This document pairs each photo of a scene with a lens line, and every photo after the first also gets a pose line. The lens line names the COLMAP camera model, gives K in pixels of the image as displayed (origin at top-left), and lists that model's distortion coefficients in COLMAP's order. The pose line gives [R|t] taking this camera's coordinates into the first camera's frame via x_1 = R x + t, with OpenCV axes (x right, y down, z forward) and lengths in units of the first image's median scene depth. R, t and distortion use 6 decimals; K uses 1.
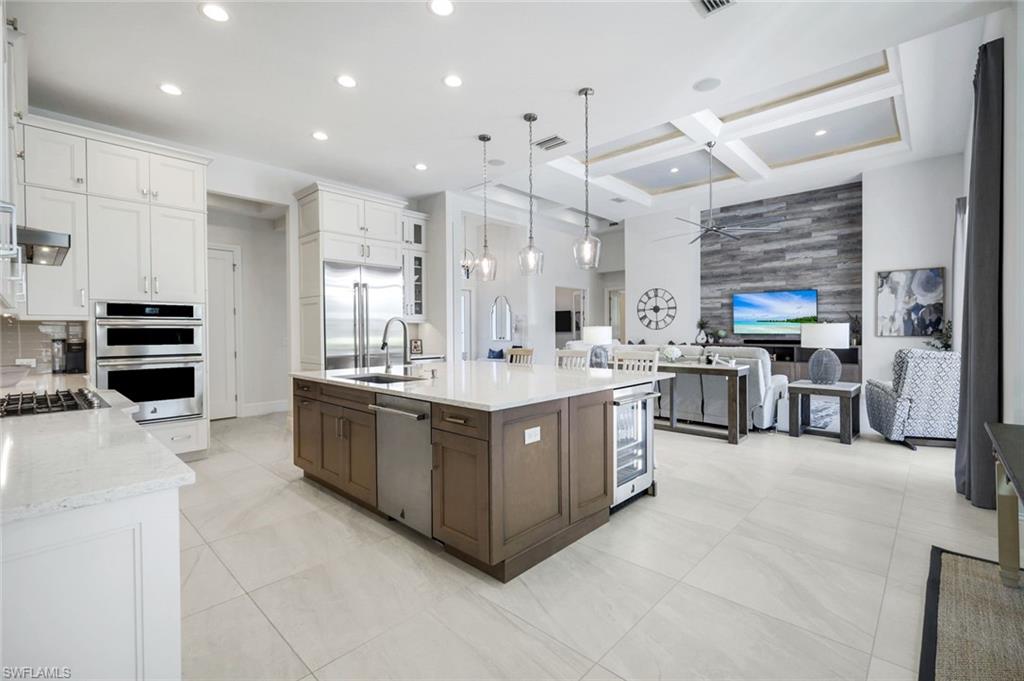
lens RADIAL K [[450.0, 0, 513.7], [0, 450.0, 334.0], [0, 0, 1]] dist [0.003414, -0.000503]
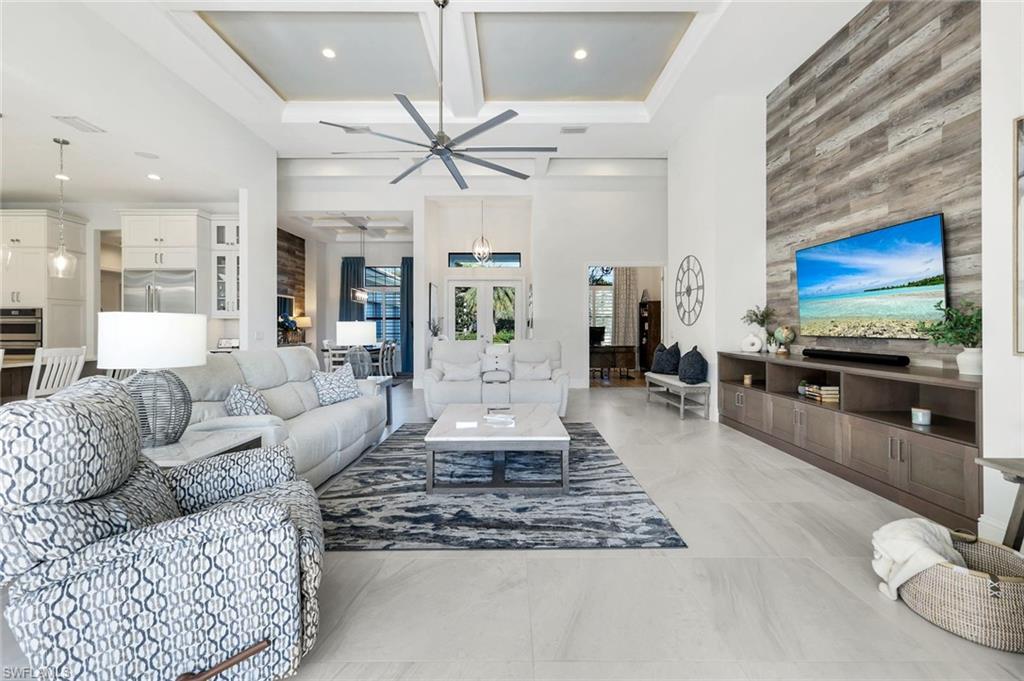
lens RADIAL K [[450.0, 0, 512.8], [0, 450.0, 326.3], [0, 0, 1]] dist [0.003414, -0.000503]
pose [[0.687168, 0.004128, -0.726487, 0.695504], [-0.009404, 0.999951, -0.003214, -0.006188], [0.726438, 0.009040, 0.687173, 0.513390]]
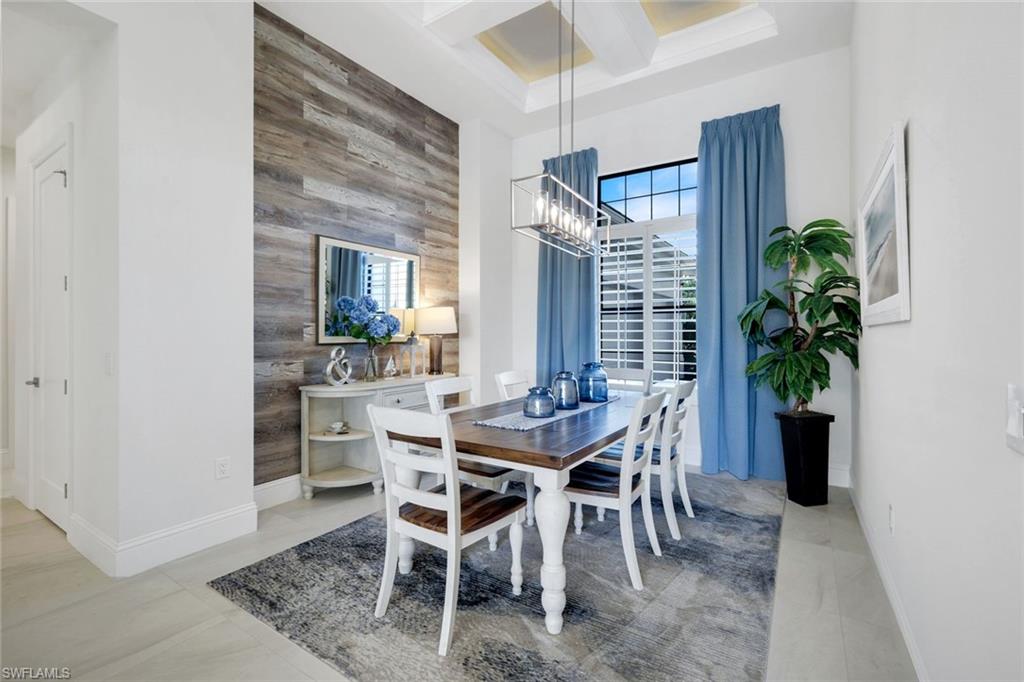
lens RADIAL K [[450.0, 0, 510.0], [0, 450.0, 327.3], [0, 0, 1]] dist [0.003414, -0.000503]
pose [[0.171081, 0.002338, -0.985254, -0.095060], [-0.005010, 0.999986, 0.001503, -0.010750], [0.985244, 0.004679, 0.171091, 0.928428]]
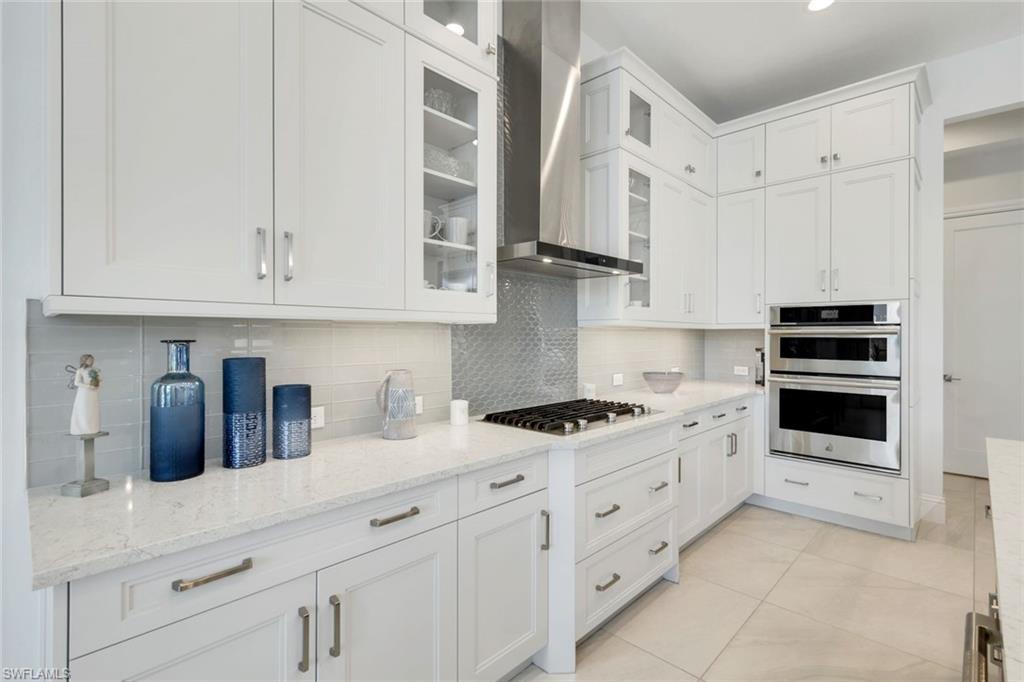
lens RADIAL K [[473.6, 0, 511.9], [0, 473.6, 335.4], [0, 0, 1]] dist [-0.000161, 0.000029]
pose [[-0.012536, 0.005052, -0.999909, -0.003661], [-0.010006, 0.999937, 0.005178, -0.006781], [0.999871, 0.010070, -0.012484, 0.209085]]
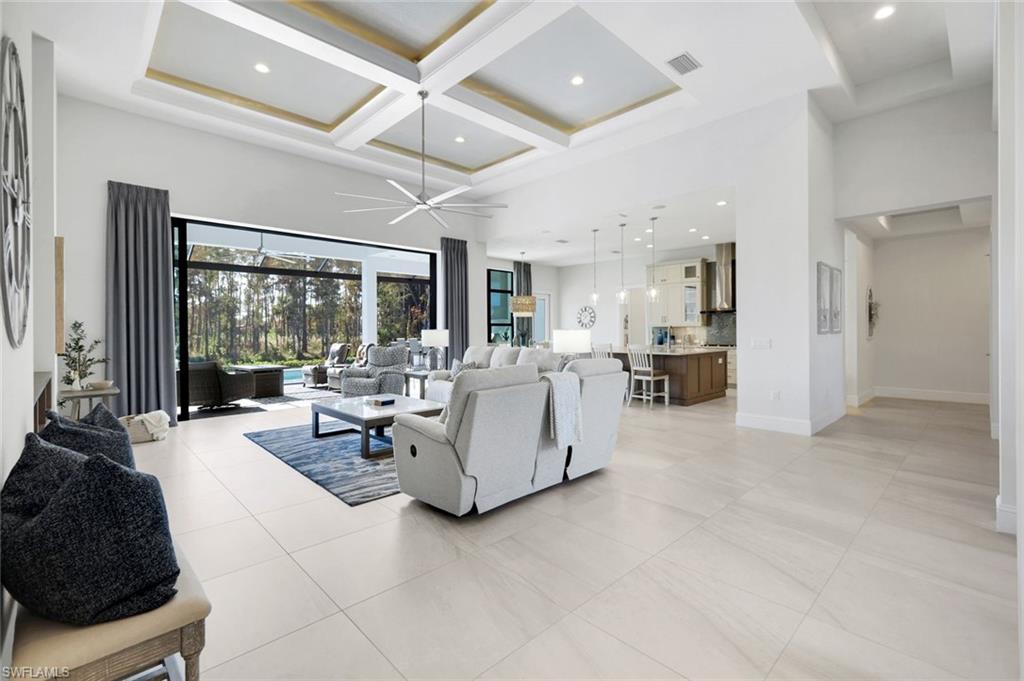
lens RADIAL K [[450.0, 0, 512.8], [0, 450.0, 329.8], [0, 0, 1]] dist [0.003414, -0.000503]
pose [[-0.998600, 0.012515, 0.051387, 0.189546], [0.012943, 0.999884, 0.007999, -0.017221], [-0.051281, 0.008653, -0.998647, 1.344145]]
